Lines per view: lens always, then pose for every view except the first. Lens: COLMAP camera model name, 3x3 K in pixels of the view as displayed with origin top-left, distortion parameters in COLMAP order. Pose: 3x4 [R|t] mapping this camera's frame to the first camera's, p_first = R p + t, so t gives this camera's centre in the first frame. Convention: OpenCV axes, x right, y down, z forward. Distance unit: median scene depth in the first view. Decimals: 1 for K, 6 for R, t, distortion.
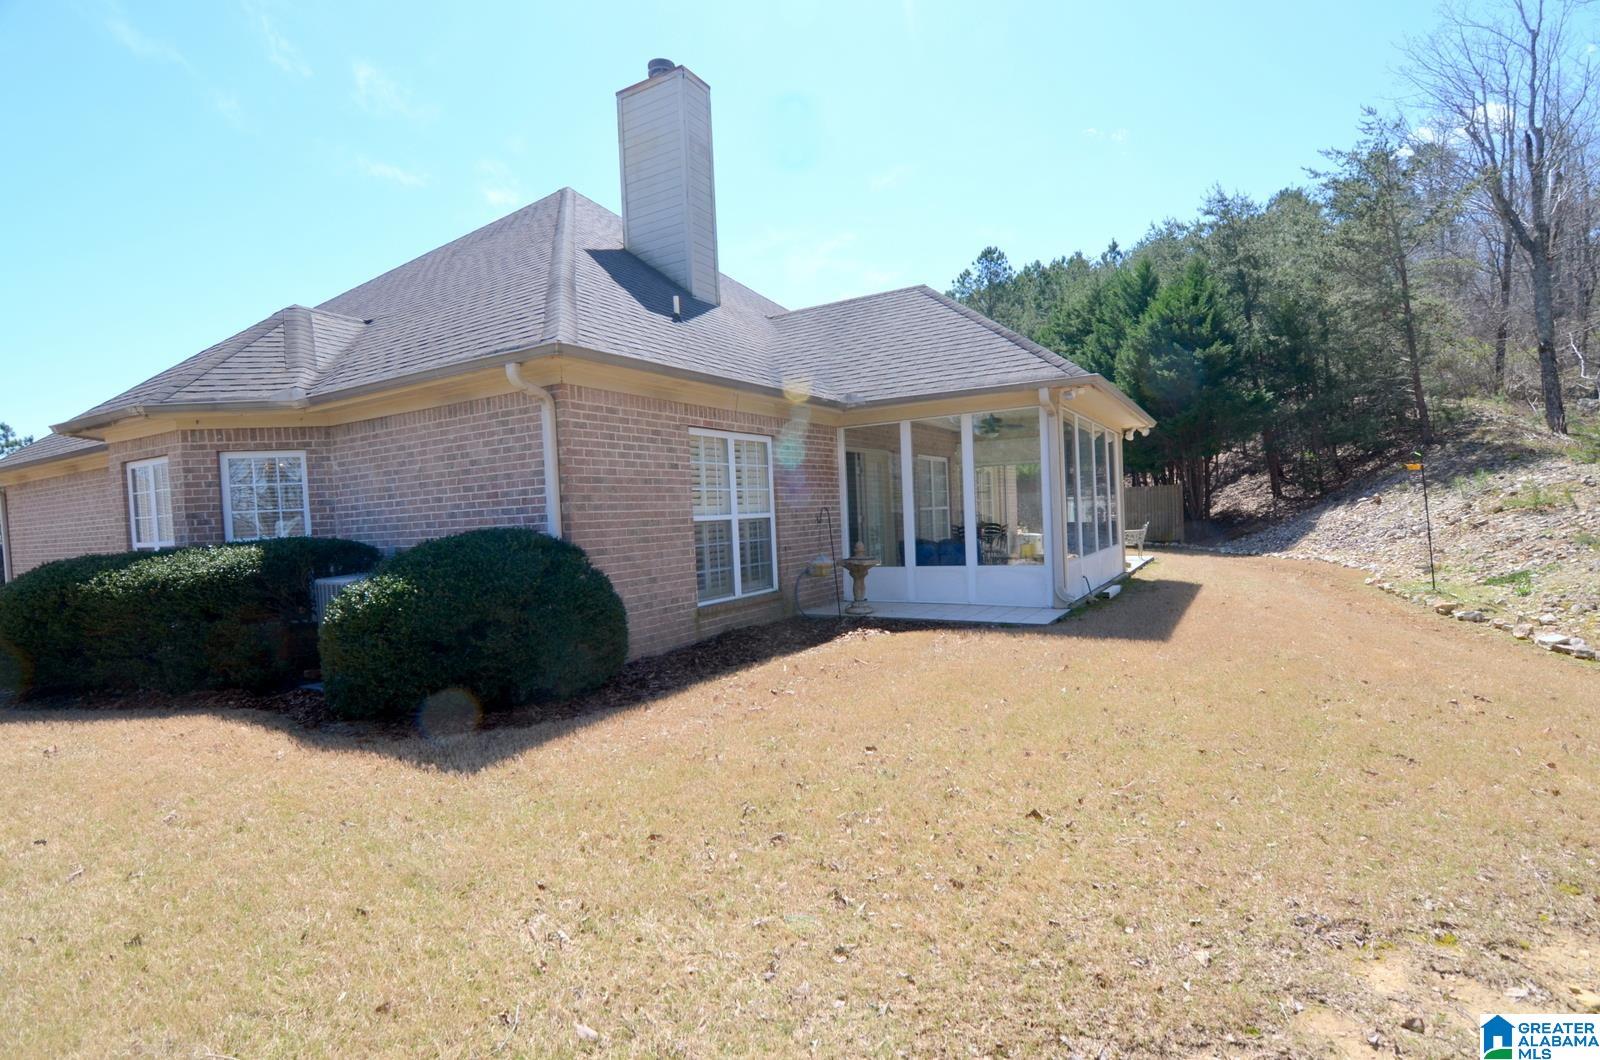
lens RADIAL K [[776.6, 0, 802.6], [0, 776.6, 544.5], [0, 0, 1]] dist [-0.031006, 0.010625]
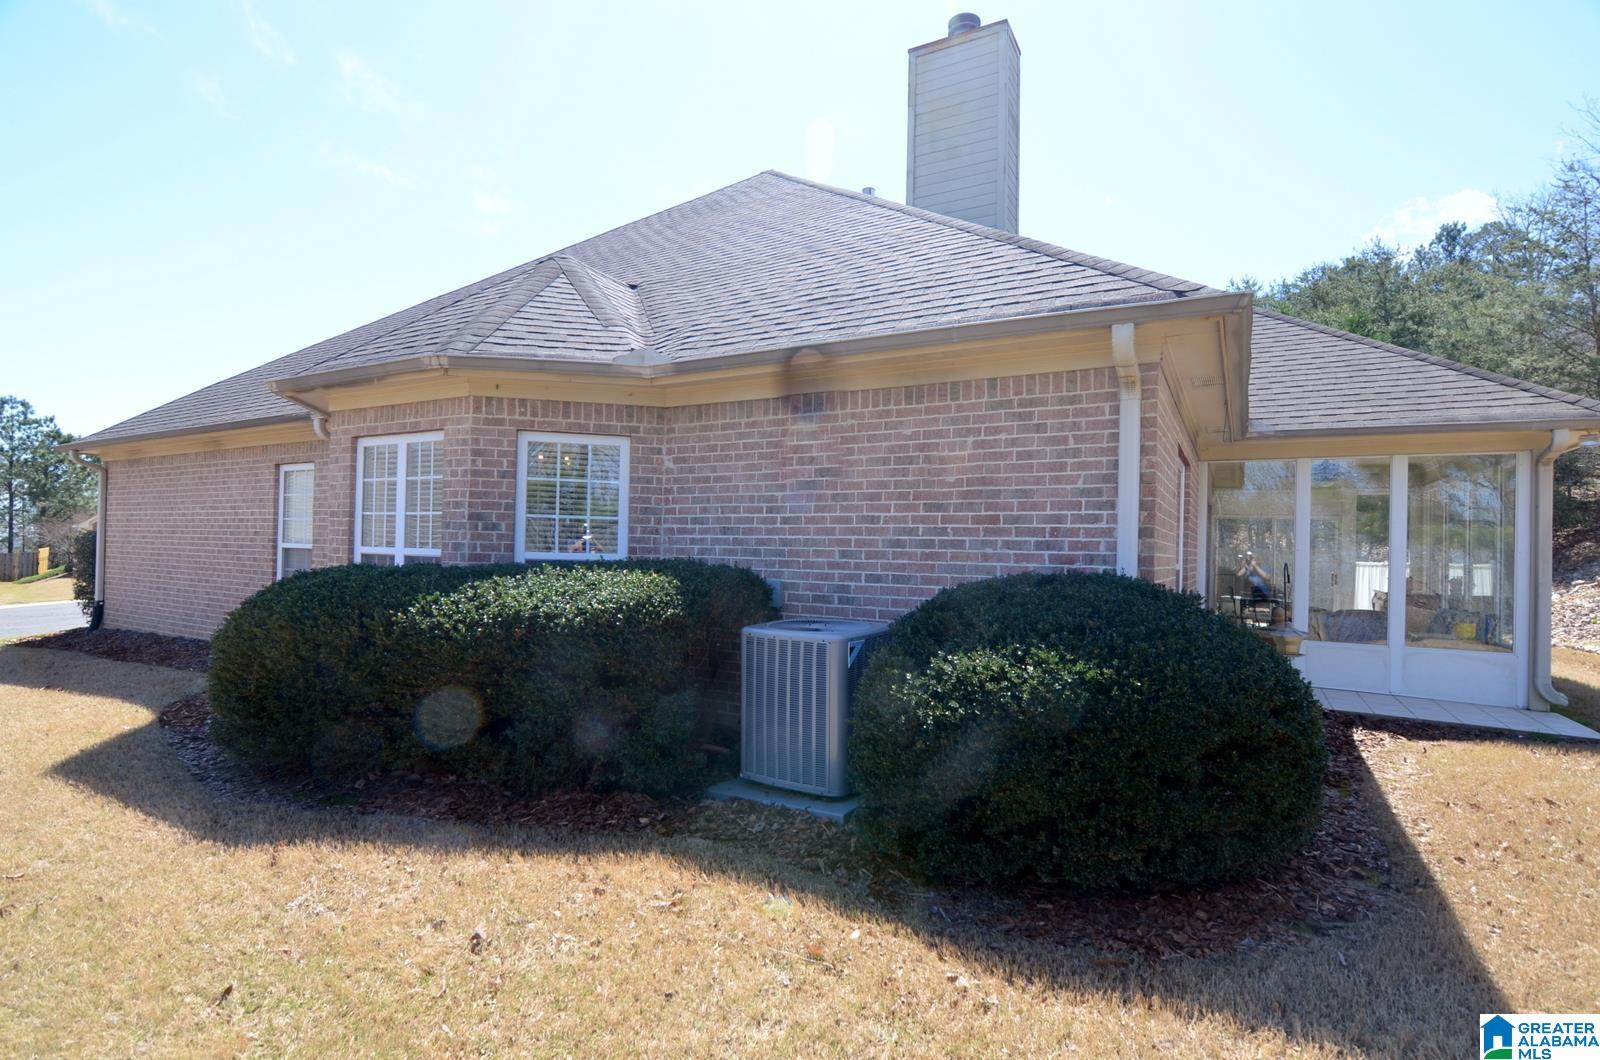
lens RADIAL K [[776.6, 0, 802.6], [0, 776.6, 544.5], [0, 0, 1]] dist [-0.031006, 0.010625]
pose [[0.997614, 0.068389, 0.009423, -0.482282], [-0.067883, 0.996617, -0.046329, 0.001157], [-0.012559, 0.045579, 0.998882, 0.268428]]
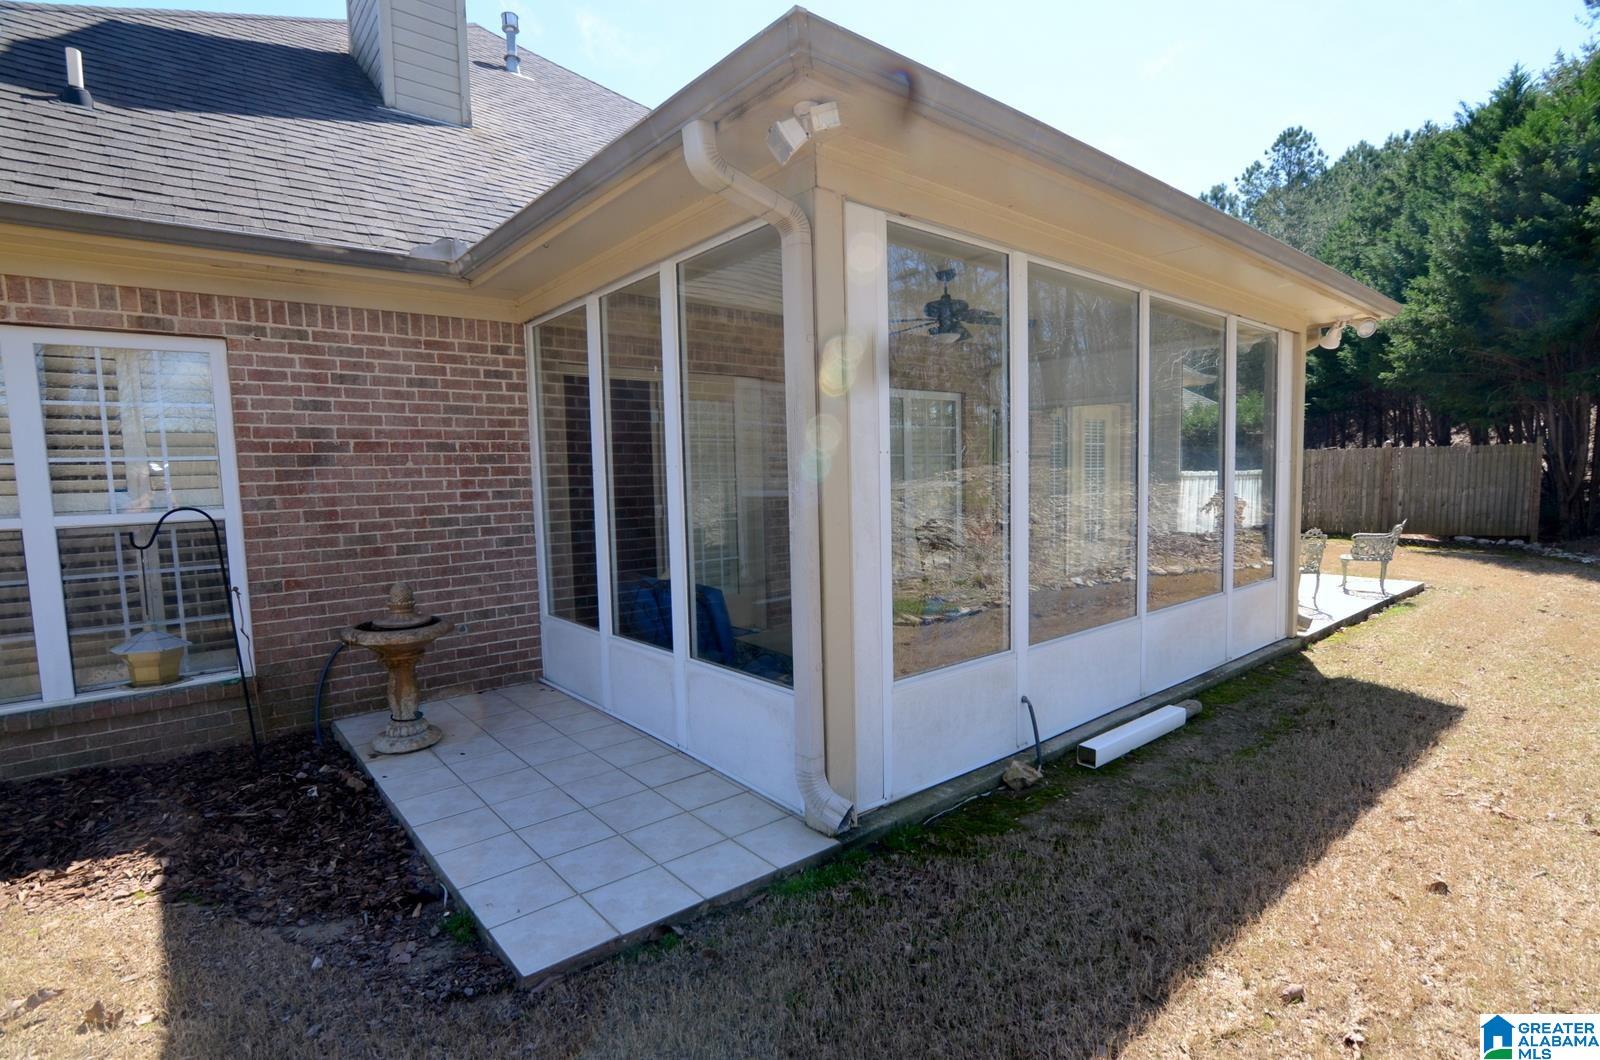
lens RADIAL K [[776.6, 0, 802.6], [0, 776.6, 544.5], [0, 0, 1]] dist [-0.031006, 0.010625]
pose [[0.940614, 0.053176, -0.335288, 0.487480], [-0.031786, 0.997112, 0.068967, -0.070348], [0.337988, -0.054214, 0.939588, 0.786525]]
